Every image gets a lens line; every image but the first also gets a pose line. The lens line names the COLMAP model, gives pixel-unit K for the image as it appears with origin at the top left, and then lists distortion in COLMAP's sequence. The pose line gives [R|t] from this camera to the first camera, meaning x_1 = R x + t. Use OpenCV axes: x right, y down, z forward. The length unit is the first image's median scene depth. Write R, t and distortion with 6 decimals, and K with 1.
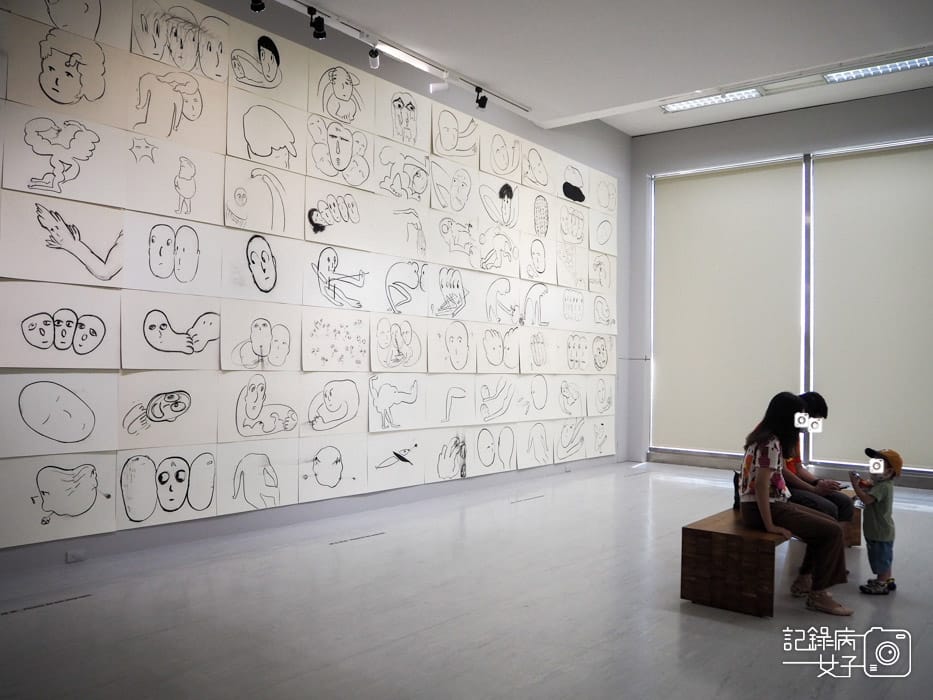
lens RADIAL K [[784.0, 0, 463.4], [0, 784.0, 346.4], [0, 0, 1]] dist [-0.057591, 0.026113]
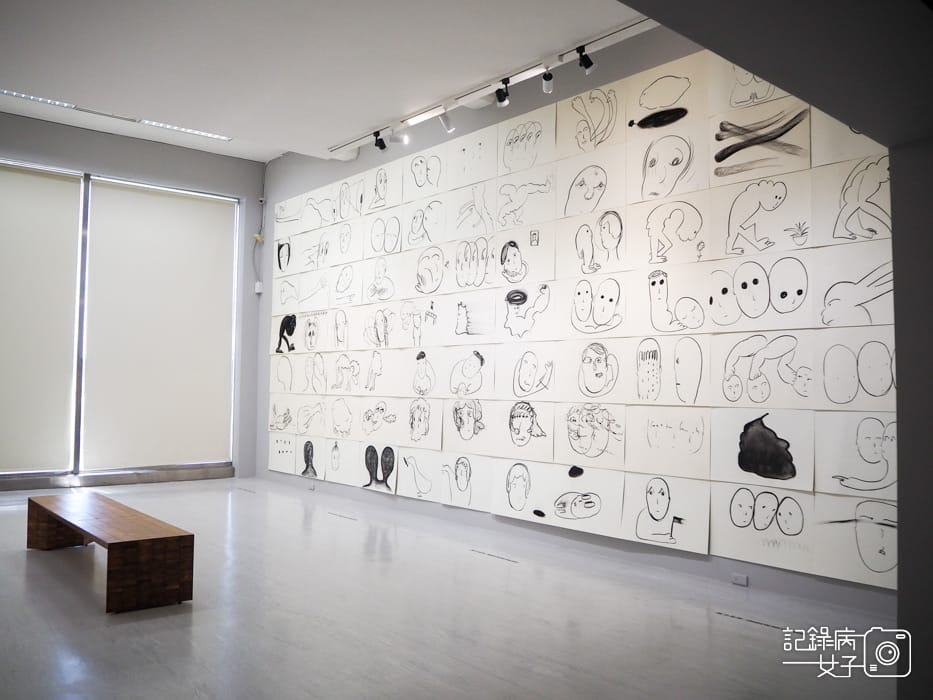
lens RADIAL K [[784.0, 0, 463.4], [0, 784.0, 346.4], [0, 0, 1]] dist [-0.057591, 0.026113]
pose [[0.190010, 0.030434, 0.981310, -0.427861], [-0.033093, 0.999150, -0.024580, -0.011781], [-0.981224, -0.027804, 0.190856, 0.237121]]
